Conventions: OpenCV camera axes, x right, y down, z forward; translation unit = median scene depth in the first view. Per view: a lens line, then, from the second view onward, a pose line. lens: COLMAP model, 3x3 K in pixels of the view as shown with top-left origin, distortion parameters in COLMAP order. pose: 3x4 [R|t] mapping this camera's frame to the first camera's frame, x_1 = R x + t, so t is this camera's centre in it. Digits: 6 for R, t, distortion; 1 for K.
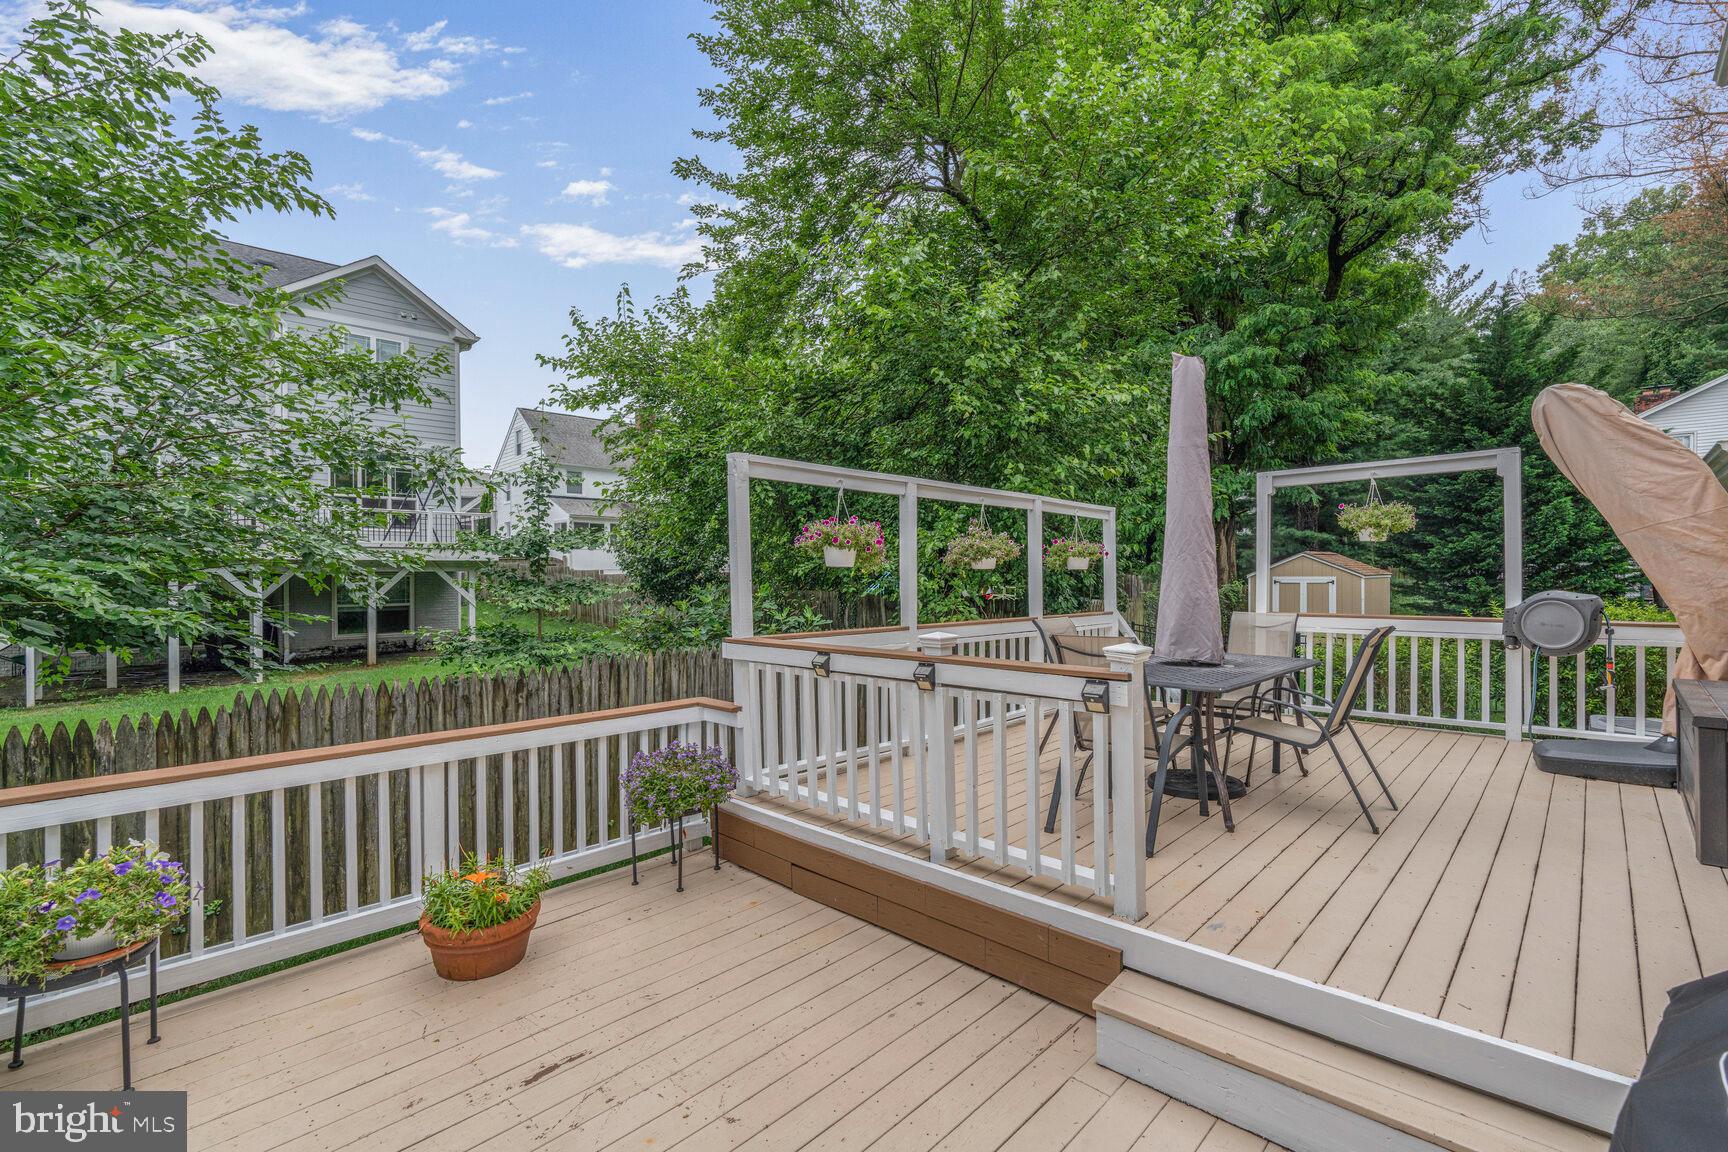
lens RADIAL K [[759.9, 0, 865.5], [0, 759.9, 579.3], [0, 0, 1]] dist [0.004777, 0.000696]
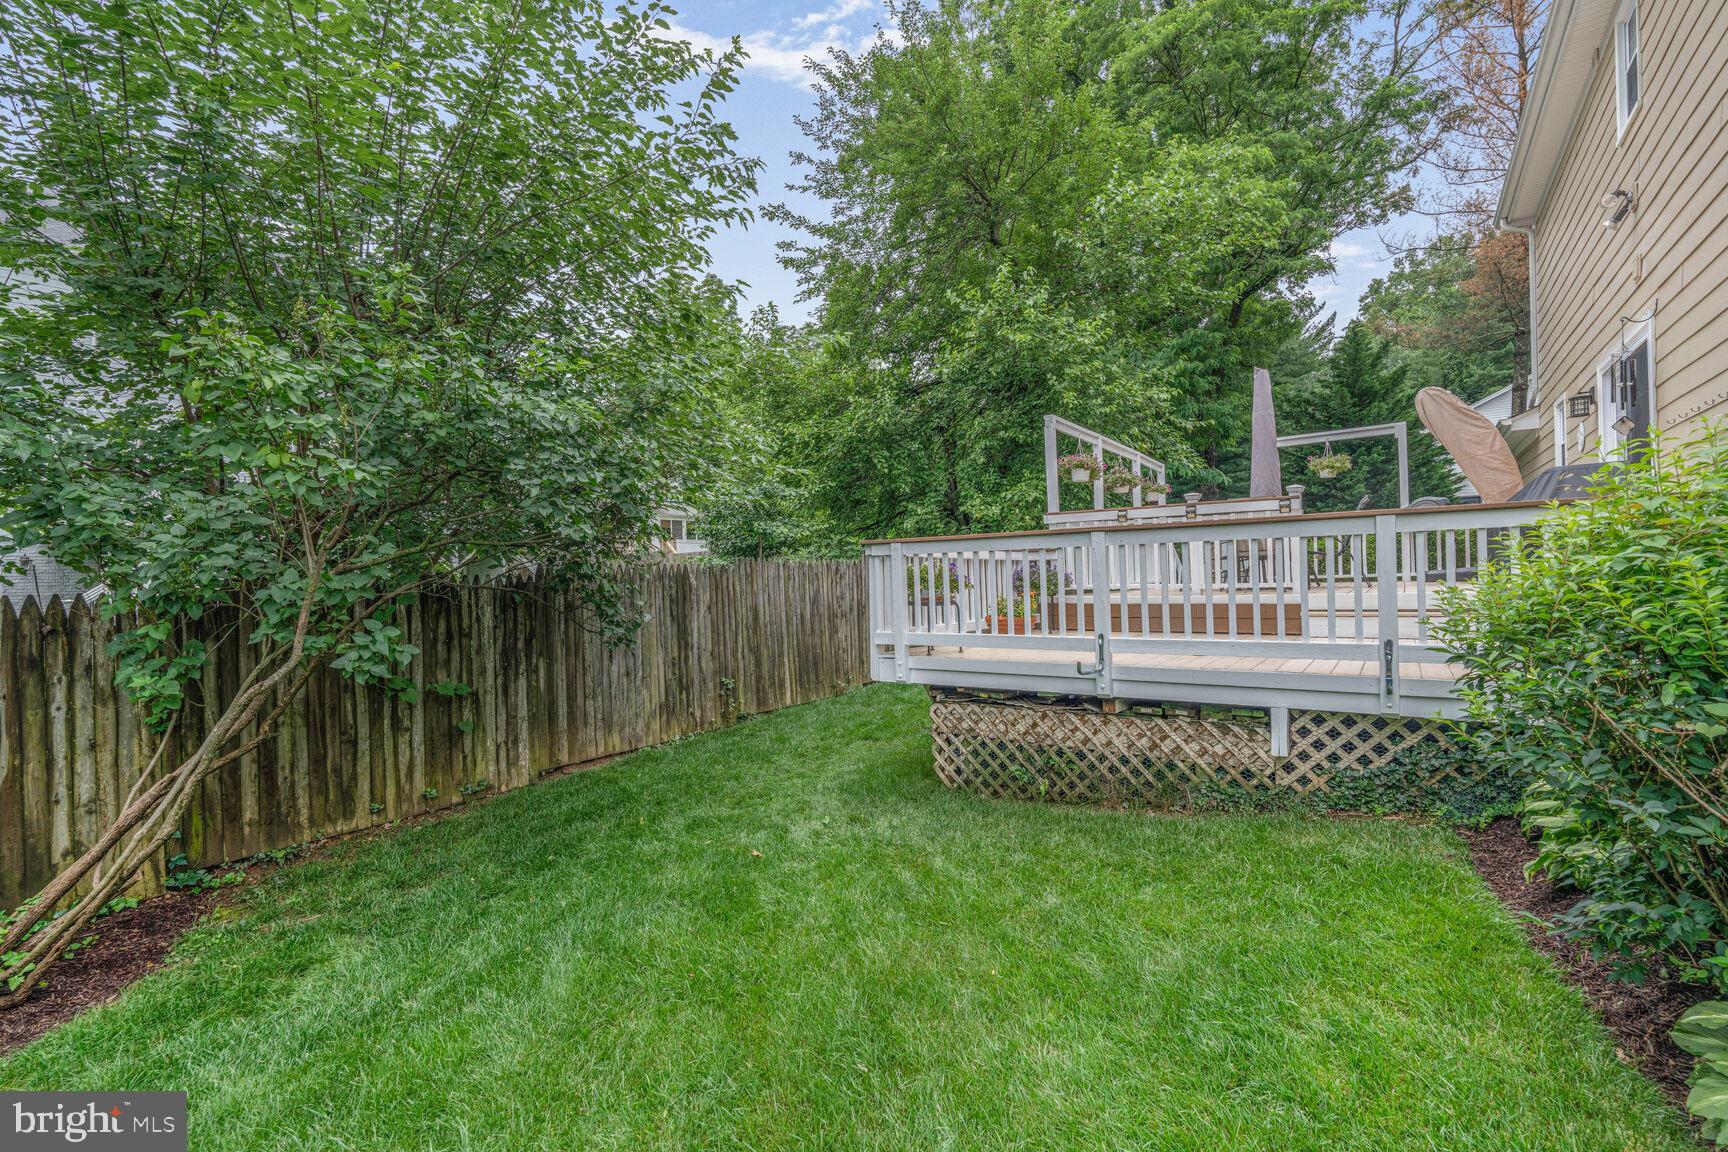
lens RADIAL K [[759.9, 0, 862.4], [0, 759.9, 573.7], [0, 0, 1]] dist [0.004777, 0.000696]
pose [[0.989995, -0.021264, 0.139495, -0.215413], [0.023608, 0.999606, -0.015170, 0.059066], [-0.139117, 0.018311, 0.990107, -0.189571]]
